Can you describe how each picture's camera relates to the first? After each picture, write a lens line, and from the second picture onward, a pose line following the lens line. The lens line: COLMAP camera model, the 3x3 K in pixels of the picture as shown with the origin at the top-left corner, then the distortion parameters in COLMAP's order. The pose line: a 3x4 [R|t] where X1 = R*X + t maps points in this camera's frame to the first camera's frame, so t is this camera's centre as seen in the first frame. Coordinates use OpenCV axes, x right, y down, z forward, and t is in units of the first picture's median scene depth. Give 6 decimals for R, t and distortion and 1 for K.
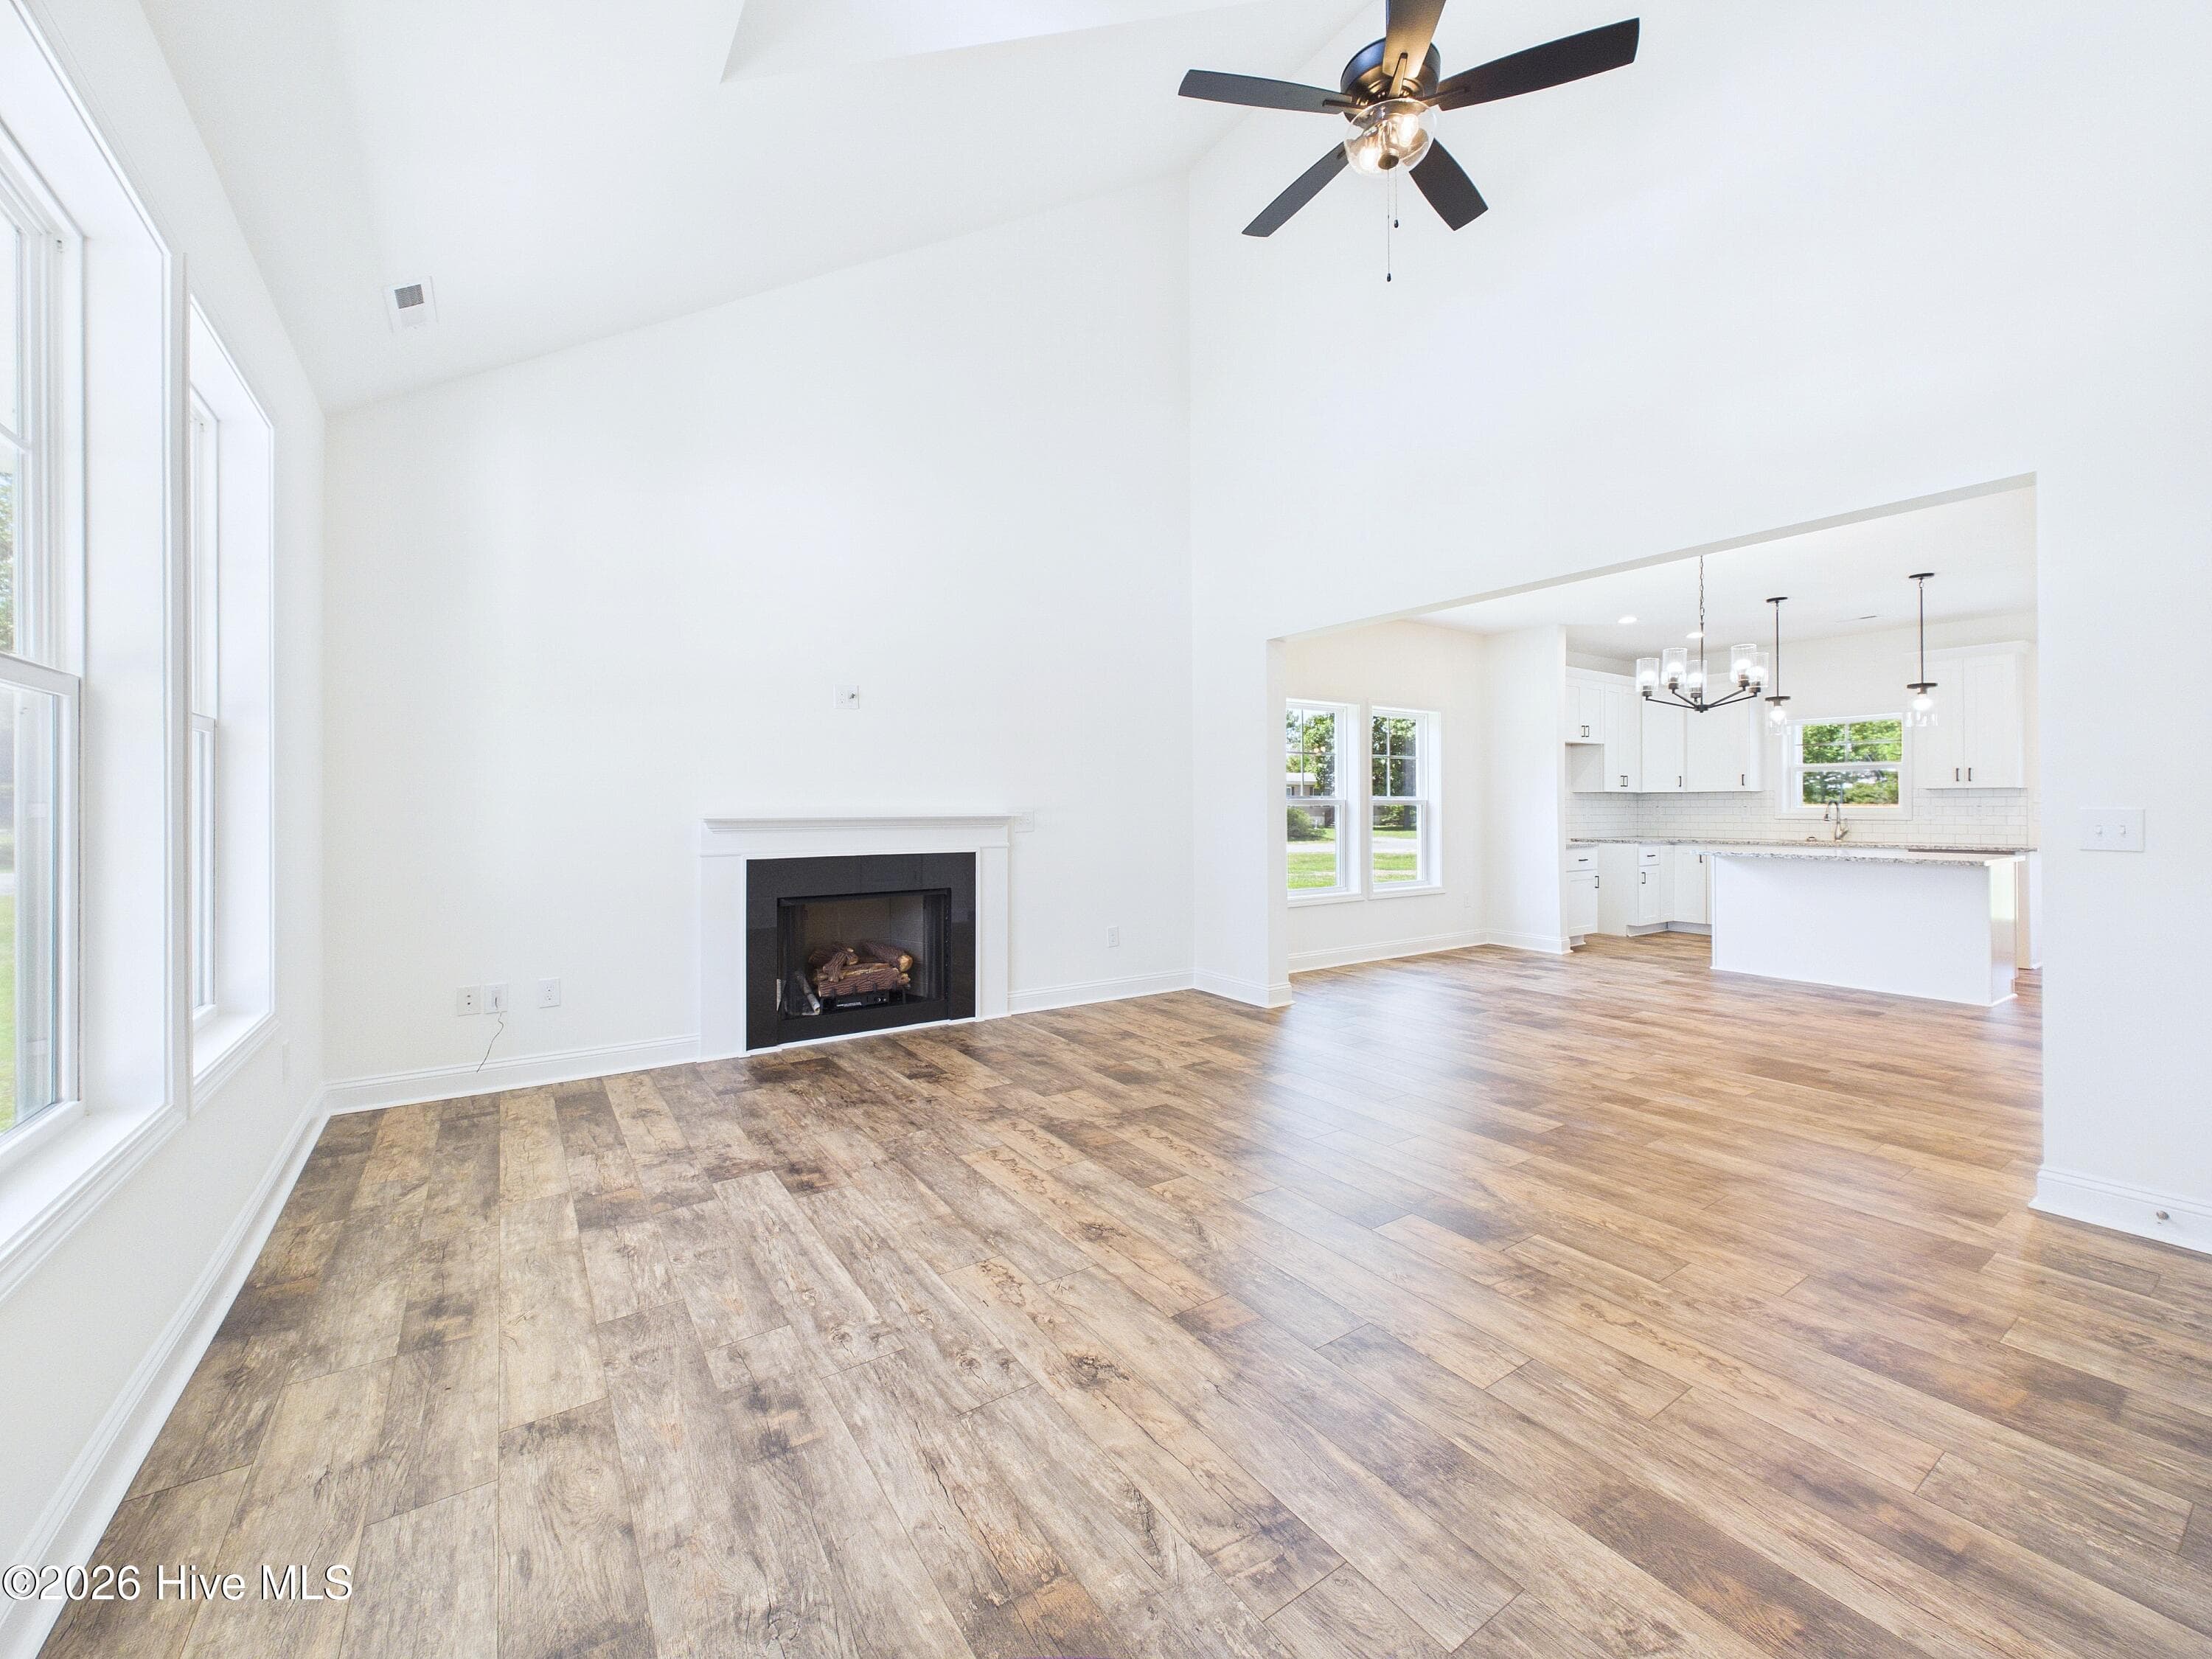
lens RADIAL K [[889.6, 0, 1107.9], [0, 889.6, 806.0], [0, 0, 1]] dist [0.001308, -0.000095]
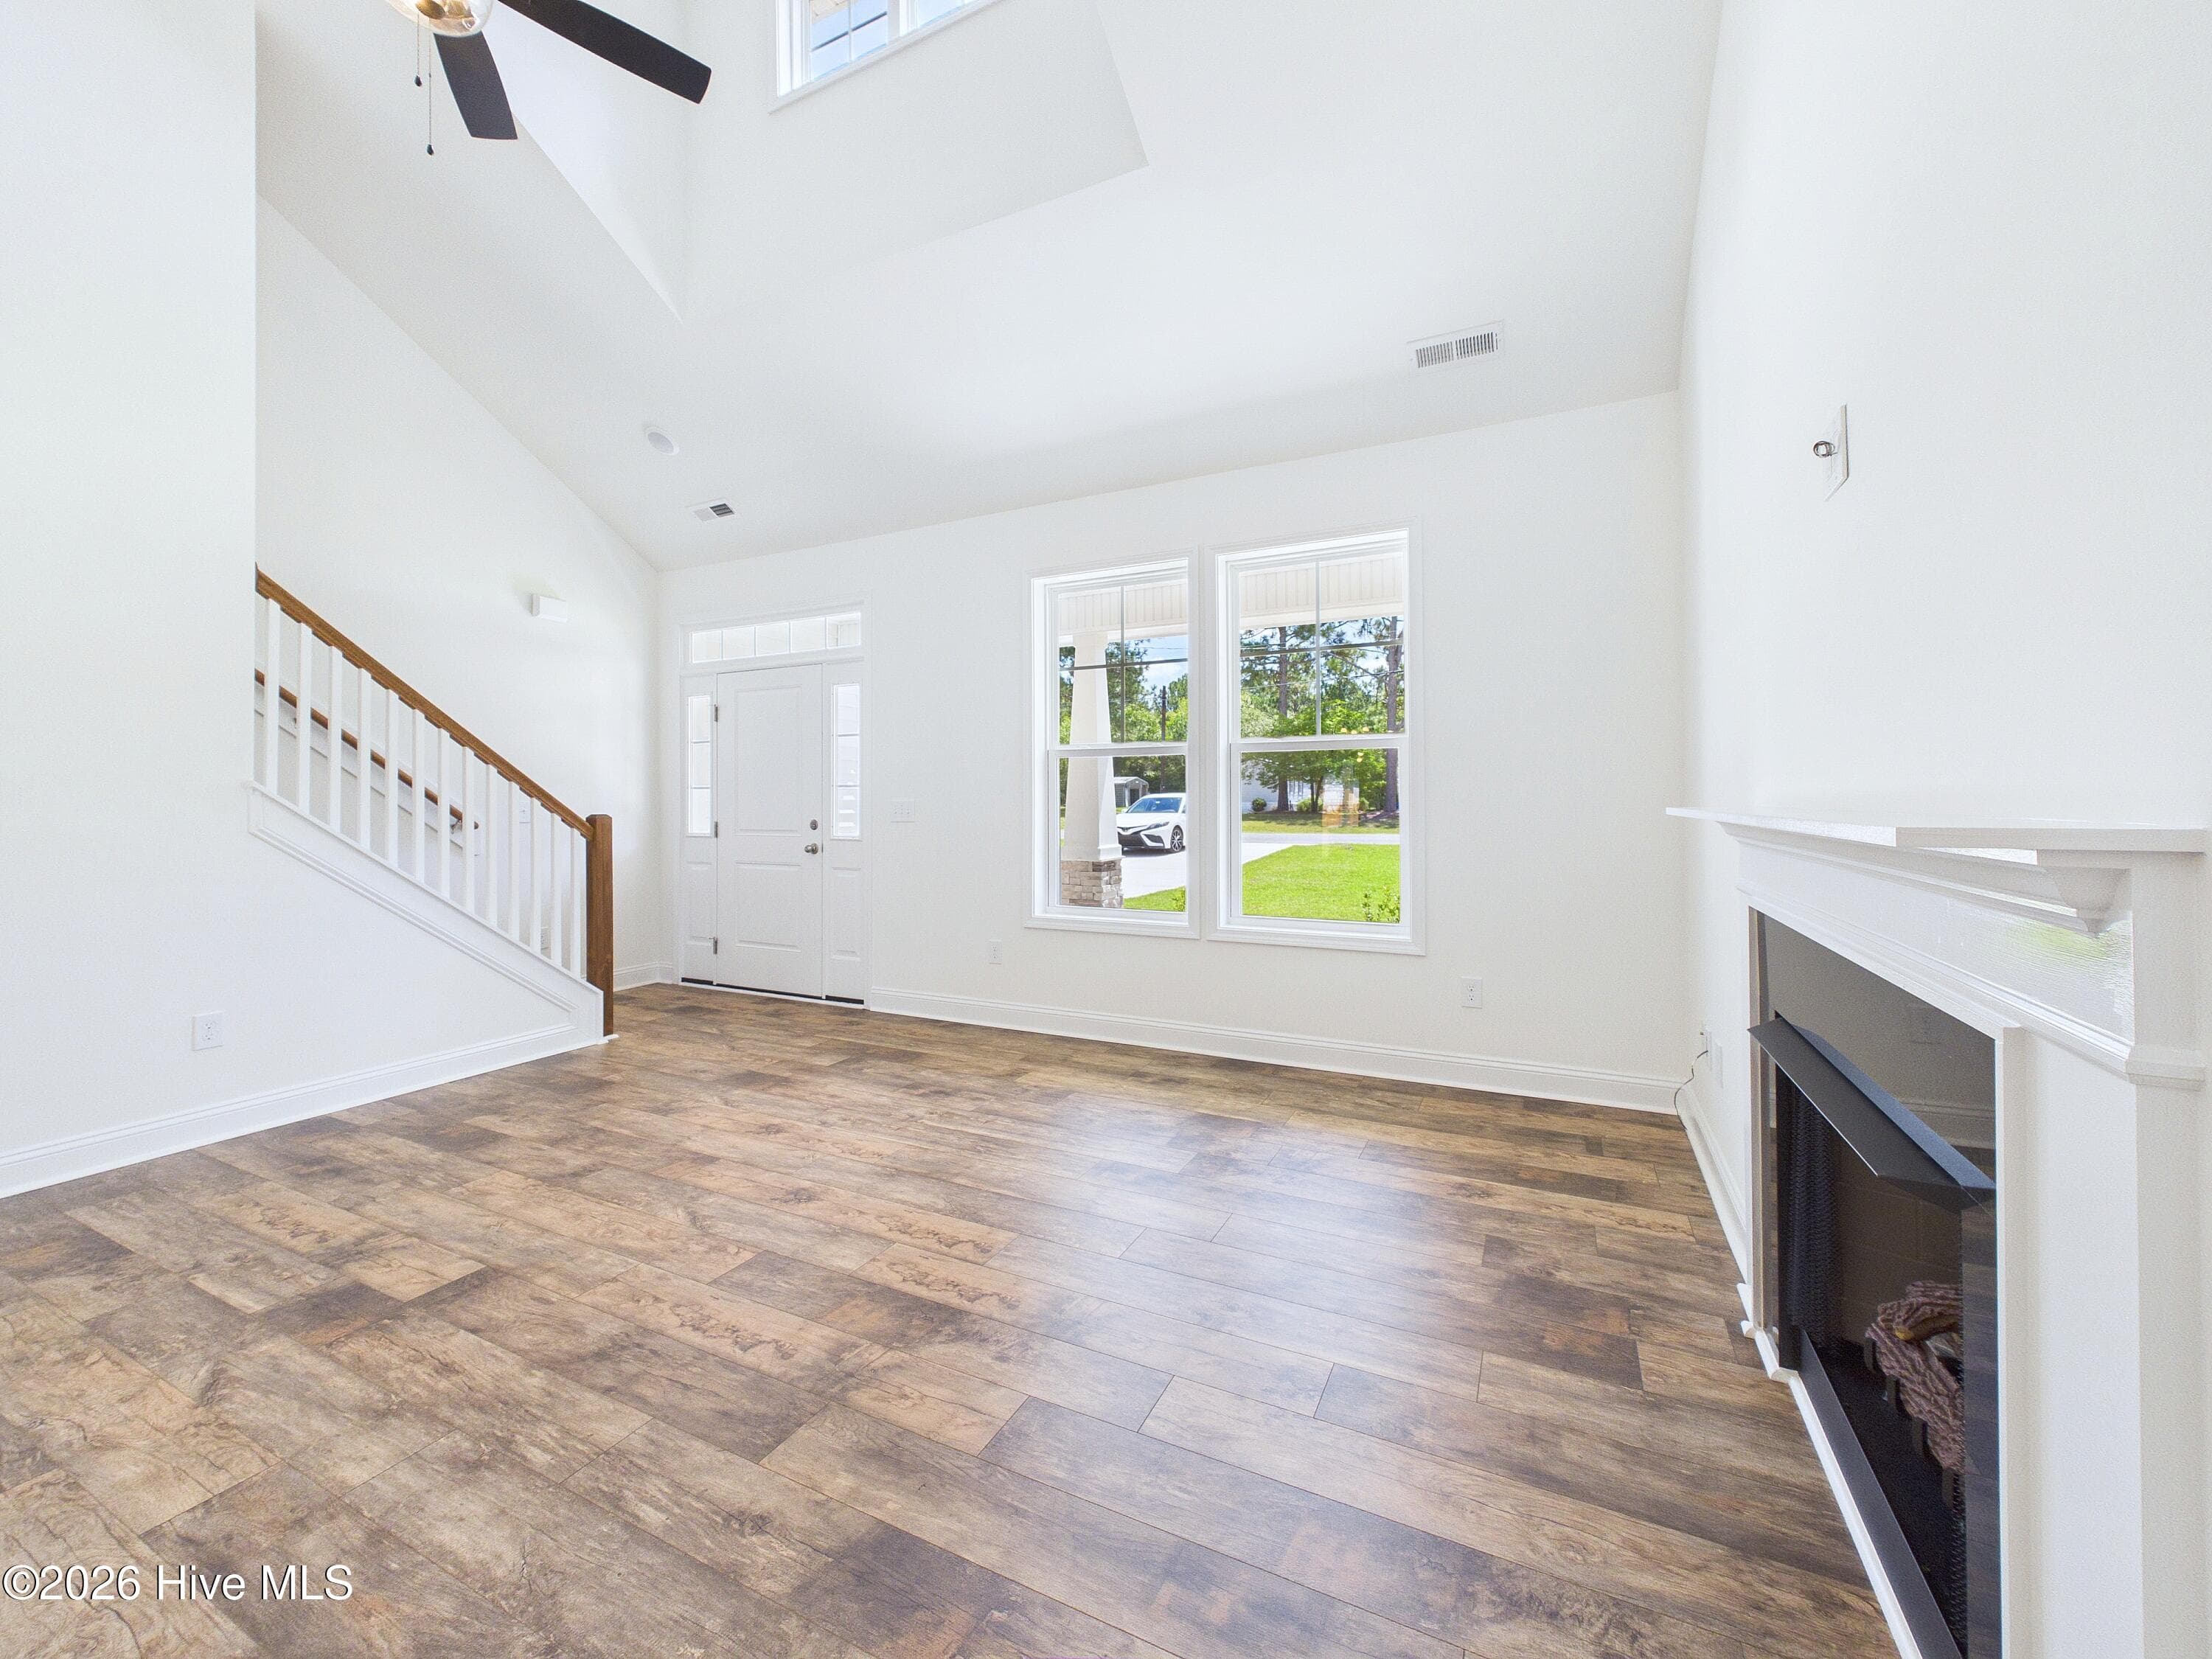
lens RADIAL K [[889.6, 0, 1107.1], [0, 889.6, 792.9], [0, 0, 1]] dist [0.001308, -0.000095]
pose [[-0.873515, 0.000724, -0.486797, 0.162777], [0.005489, 0.999950, -0.008363, 0.003766], [0.486767, -0.009978, -0.873475, 1.854592]]
